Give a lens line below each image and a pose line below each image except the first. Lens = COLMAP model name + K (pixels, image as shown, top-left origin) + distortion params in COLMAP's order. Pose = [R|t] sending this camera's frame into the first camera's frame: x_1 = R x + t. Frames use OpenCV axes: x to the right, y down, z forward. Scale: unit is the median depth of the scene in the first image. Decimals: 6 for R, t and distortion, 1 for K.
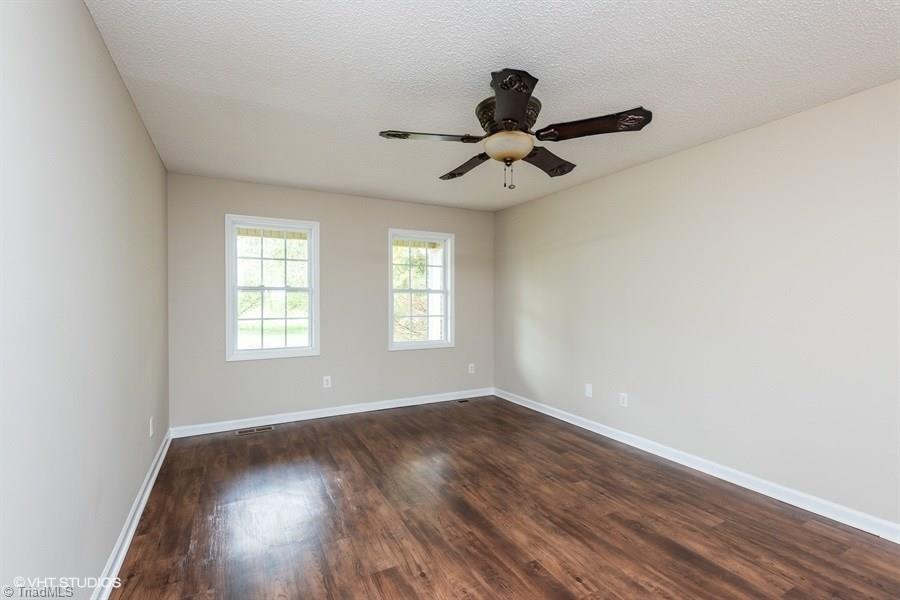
lens RADIAL K [[387.5, 0, 442.7], [0, 387.5, 290.6], [0, 0, 1]] dist [0.001806, 0.000062]
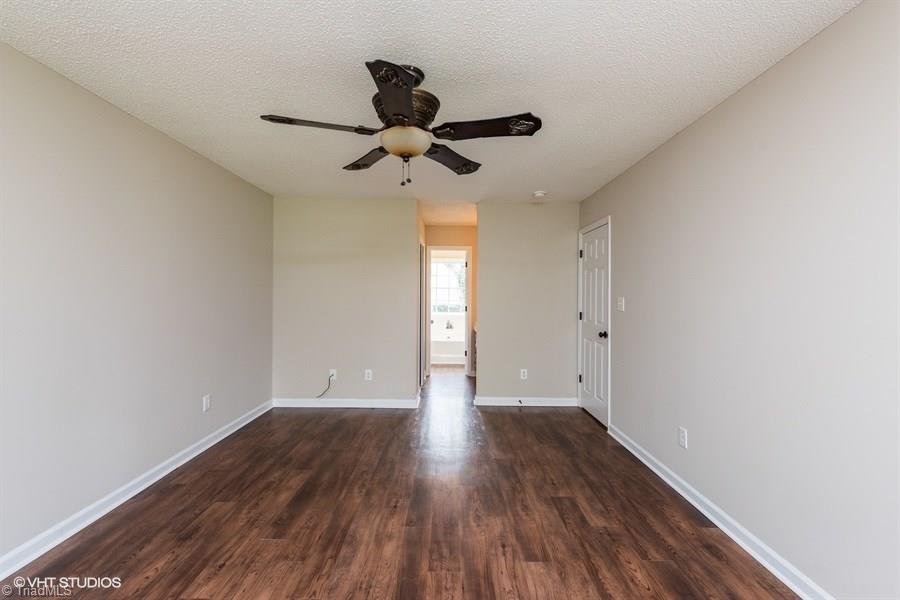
lens RADIAL K [[387.5, 0, 442.7], [0, 387.5, 290.6], [0, 0, 1]] dist [0.001806, 0.000062]
pose [[-0.880118, -0.002096, 0.474751, -0.380255], [-0.020362, 0.999237, -0.033336, 0.030150], [-0.474319, -0.039006, -0.879489, 1.867980]]
